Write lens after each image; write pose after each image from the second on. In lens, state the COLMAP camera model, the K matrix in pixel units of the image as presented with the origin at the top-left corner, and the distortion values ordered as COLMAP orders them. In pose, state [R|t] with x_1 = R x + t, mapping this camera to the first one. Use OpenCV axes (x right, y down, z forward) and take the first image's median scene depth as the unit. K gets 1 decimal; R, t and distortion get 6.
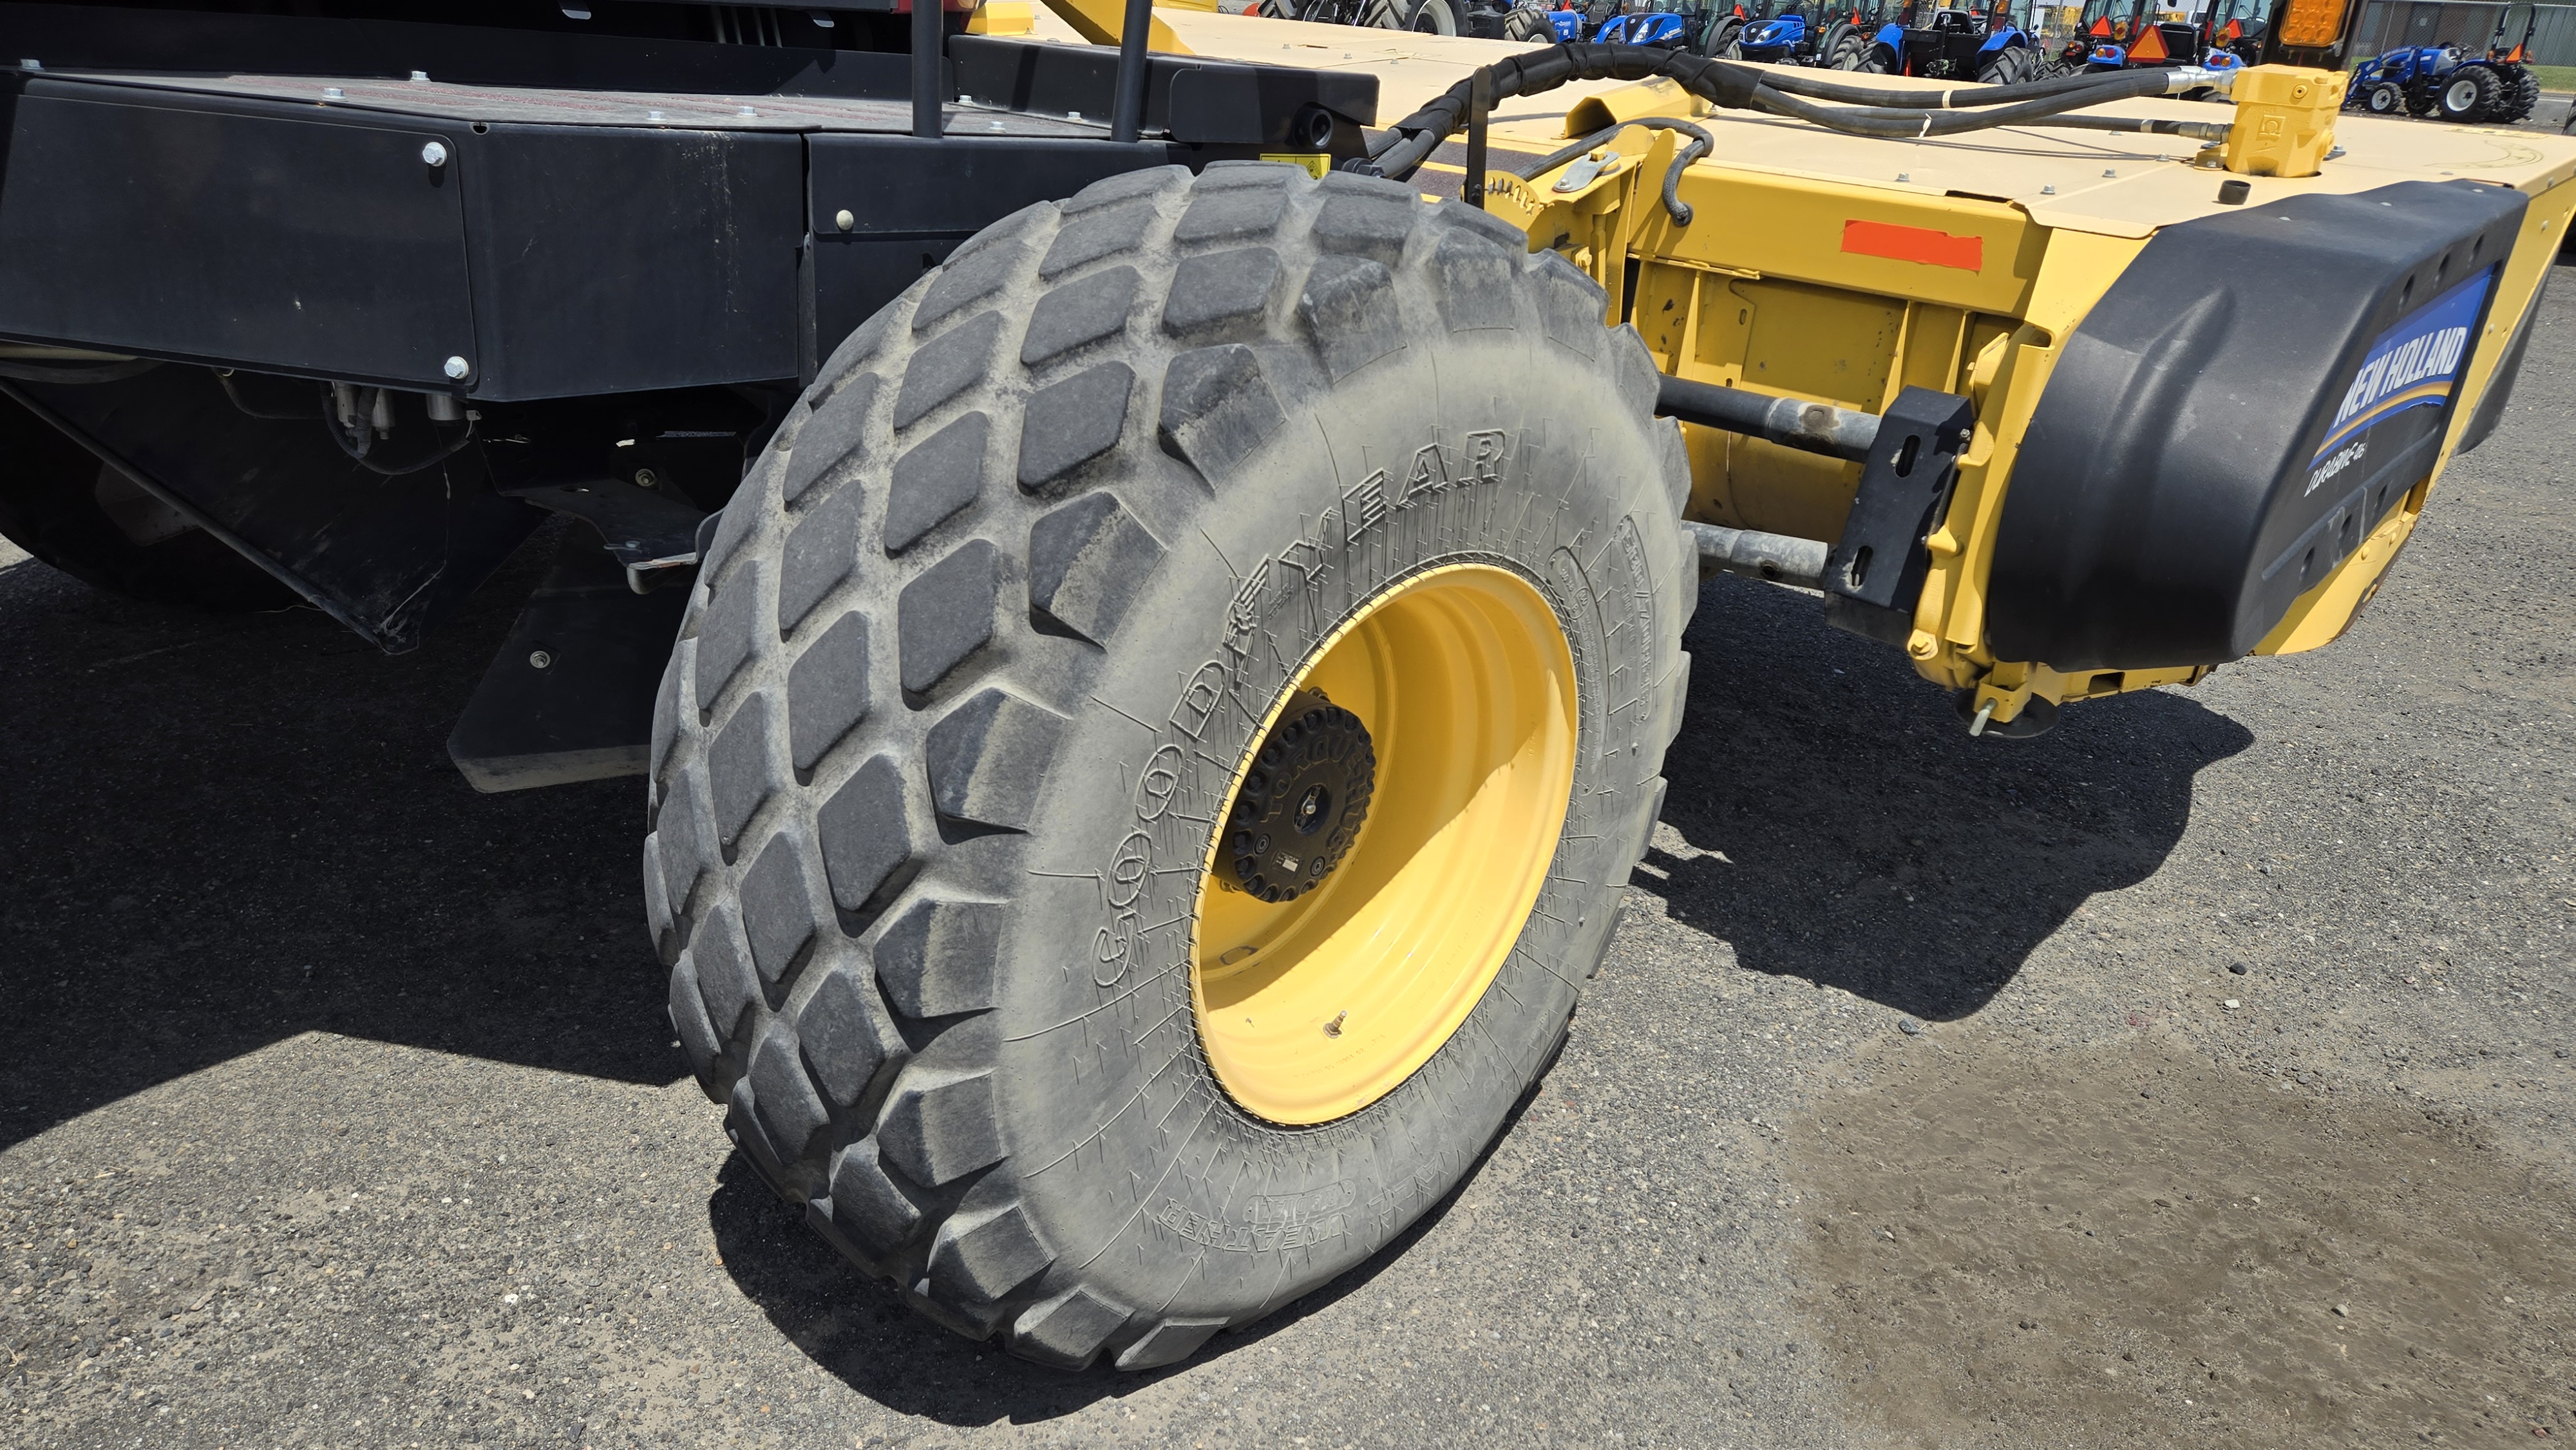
lens RADIAL K [[1803.2, 0, 1232.9], [0, 1803.2, 711.6], [0, 0, 1]] dist [0.103034, -0.099436]
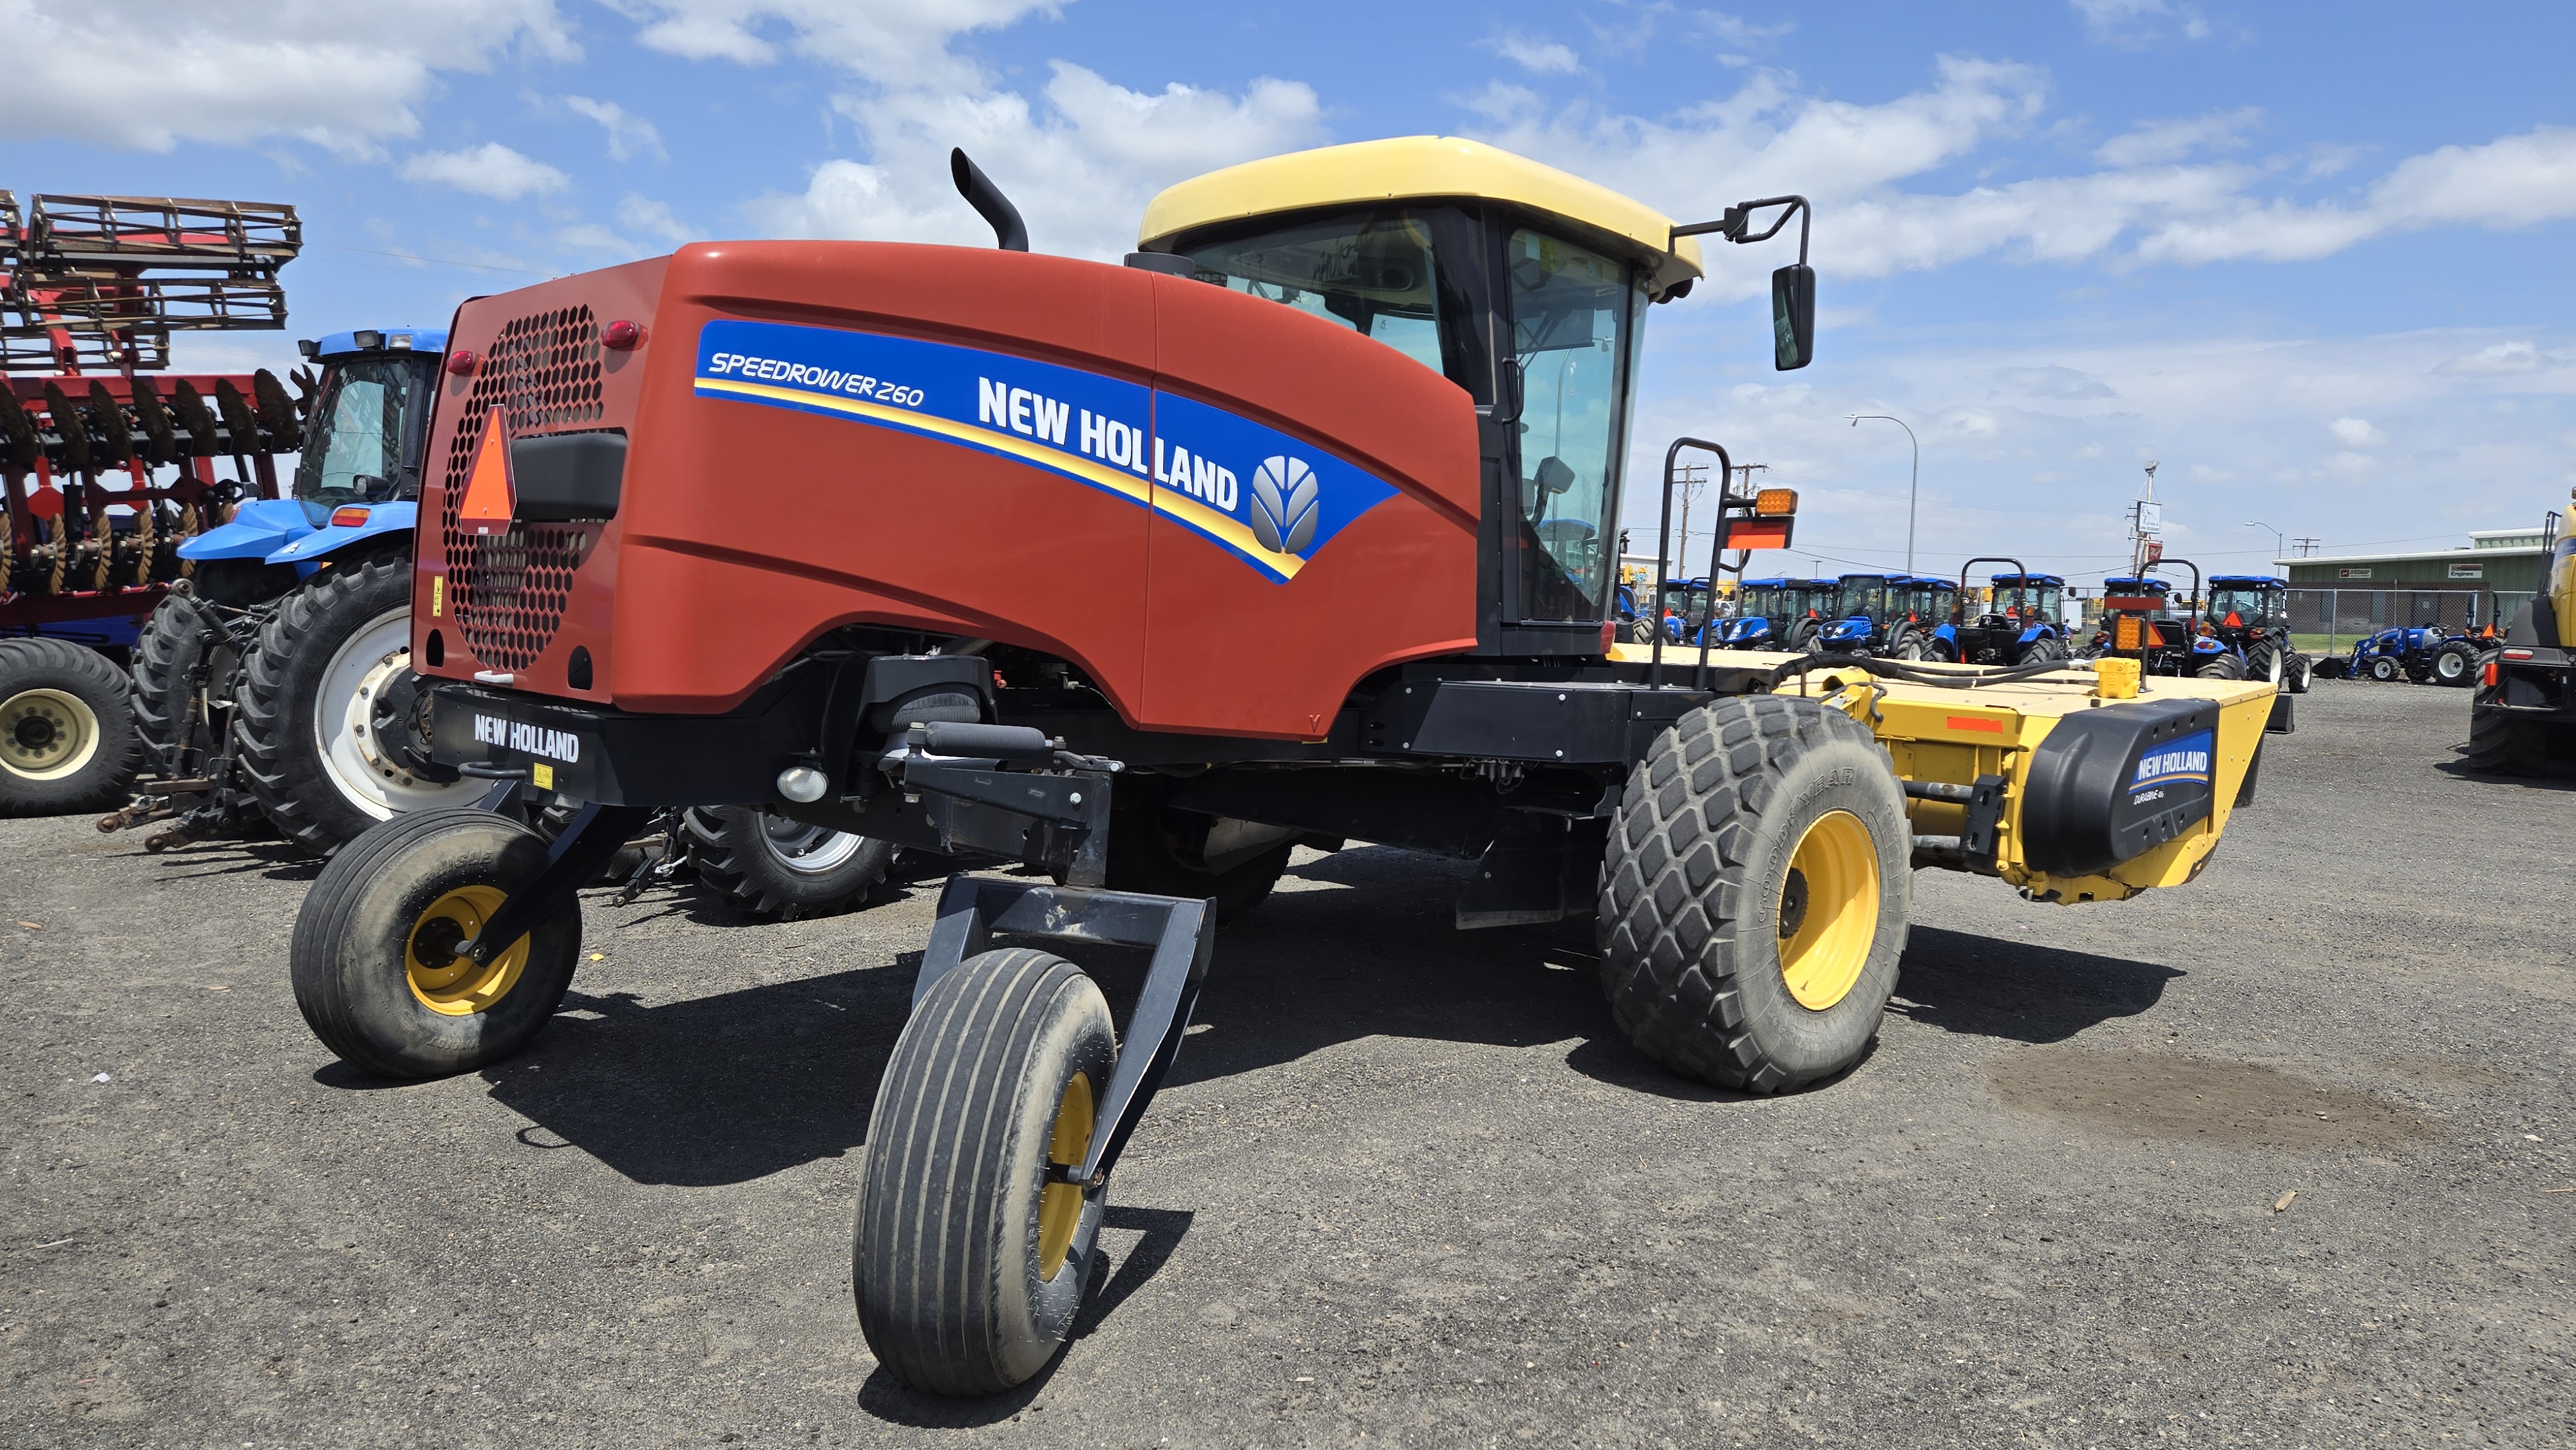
lens RADIAL K [[1803.2, 0, 1232.9], [0, 1803.2, 711.6], [0, 0, 1]] dist [0.103034, -0.099436]
pose [[0.998495, -0.028236, -0.047023, -0.633278], [0.012264, 0.950541, -0.310357, 0.589434], [0.053460, 0.309313, 0.949456, -1.729174]]
